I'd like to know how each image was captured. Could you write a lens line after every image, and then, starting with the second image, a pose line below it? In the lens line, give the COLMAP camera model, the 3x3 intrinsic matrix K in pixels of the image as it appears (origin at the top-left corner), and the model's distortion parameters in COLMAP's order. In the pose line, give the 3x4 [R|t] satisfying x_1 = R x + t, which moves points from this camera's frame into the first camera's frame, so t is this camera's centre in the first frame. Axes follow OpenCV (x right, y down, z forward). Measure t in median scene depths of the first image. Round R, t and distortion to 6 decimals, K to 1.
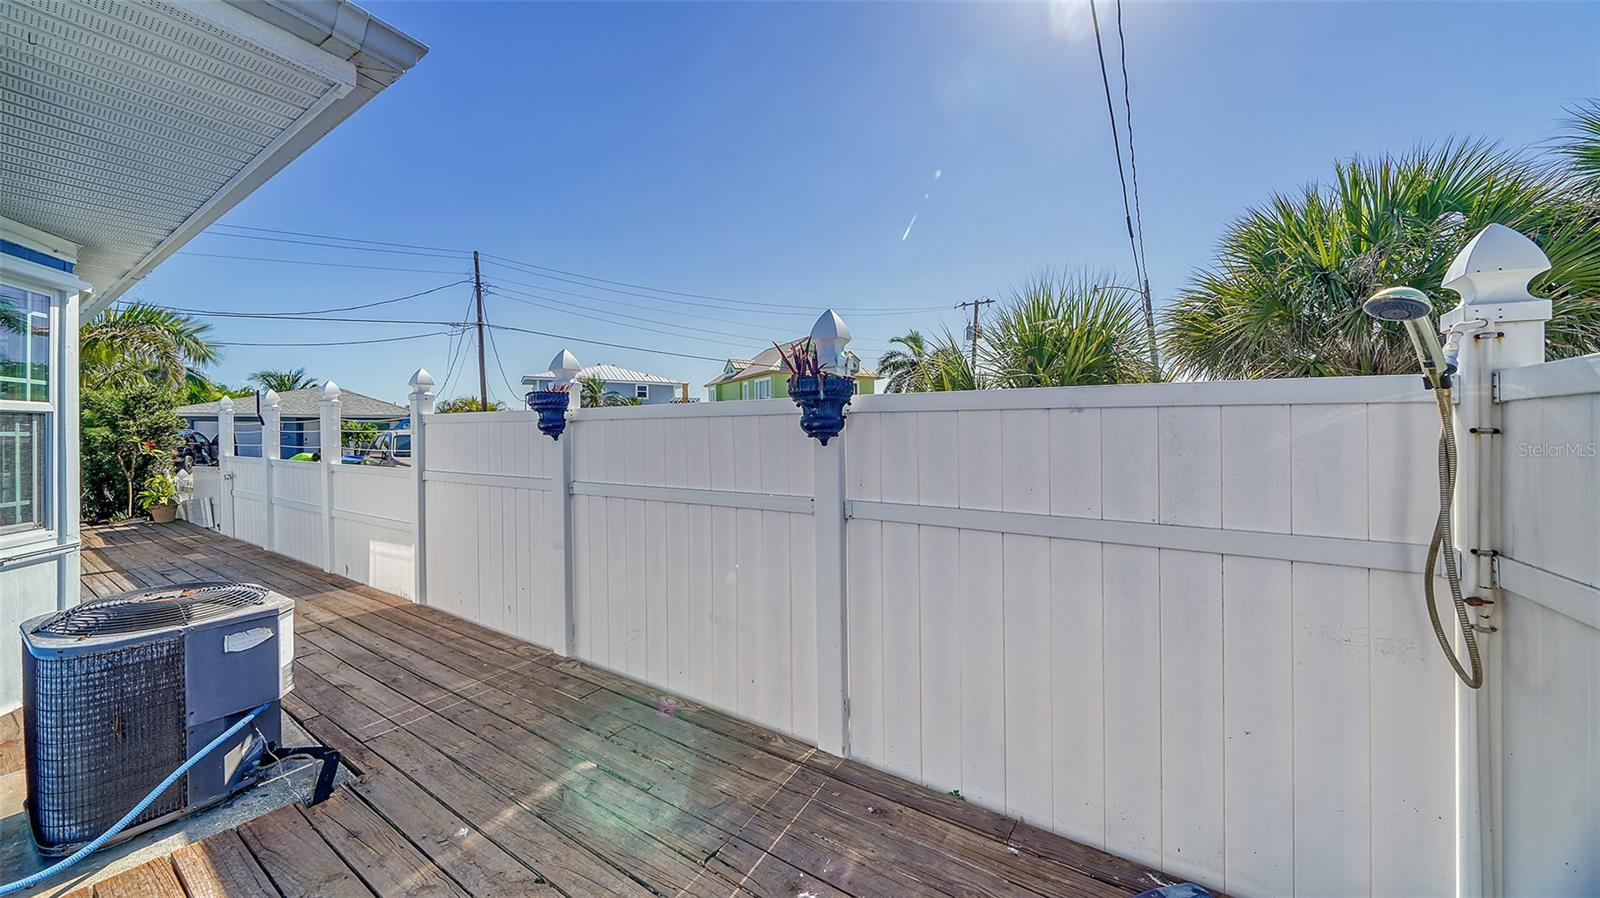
lens RADIAL K [[559.8, 0, 799.7], [0, 559.8, 437.6], [0, 0, 1]] dist [-0.001278, -0.001274]
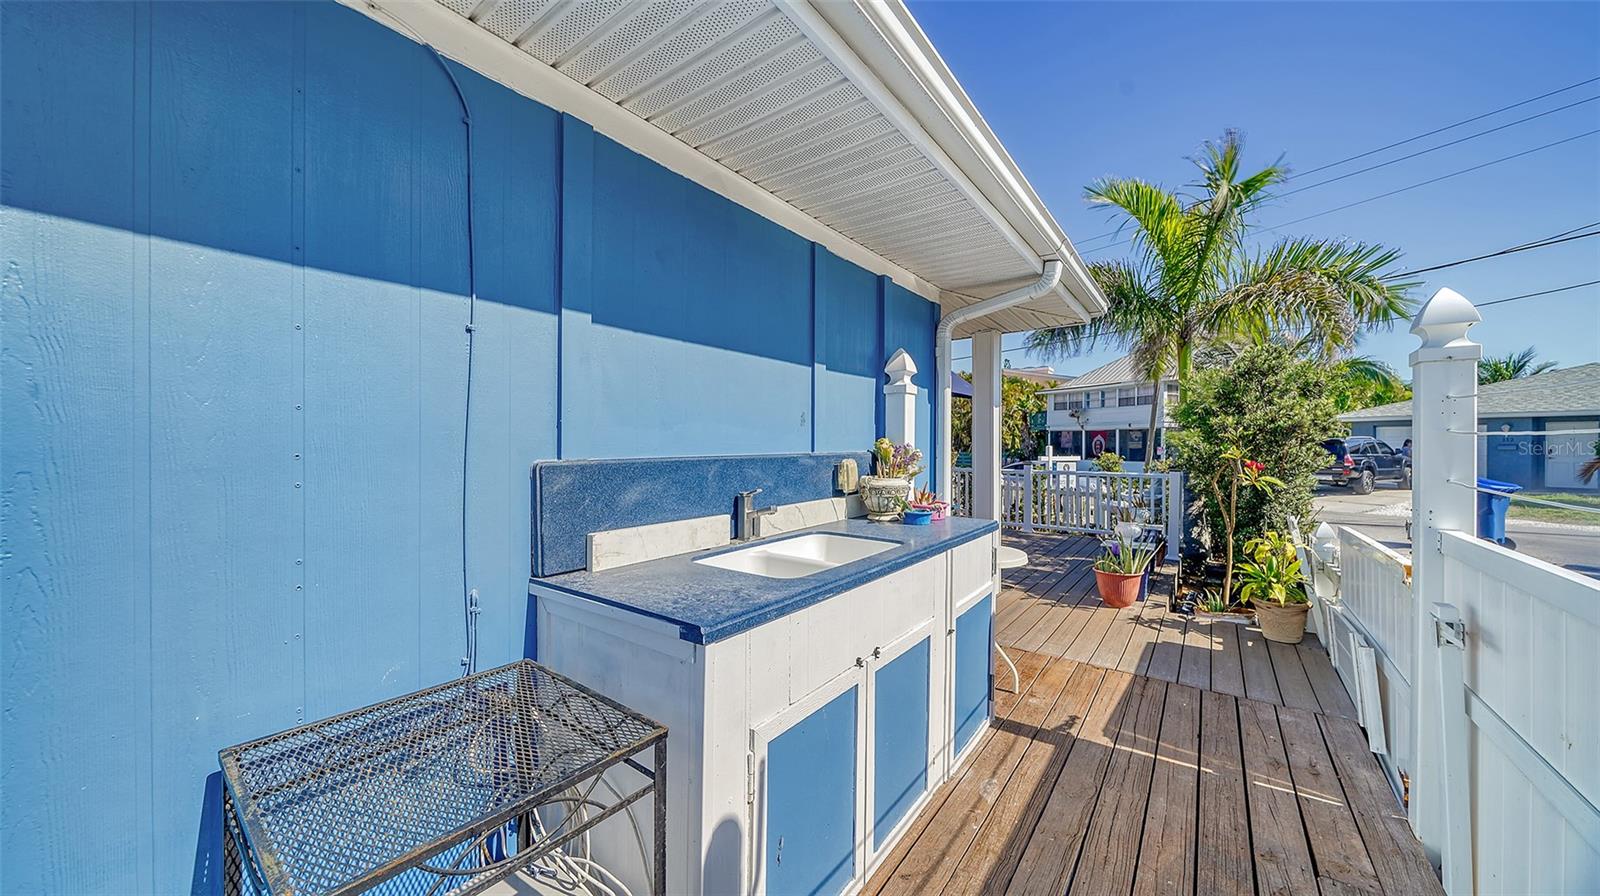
lens RADIAL K [[559.8, 0, 792.5], [0, 559.8, 444.7], [0, 0, 1]] dist [-0.001278, -0.001274]
pose [[-0.067992, 0.009135, -0.997644, -0.642476], [-0.011364, 0.999886, 0.009930, -0.005013], [0.997621, 0.012012, -0.067880, 0.614651]]
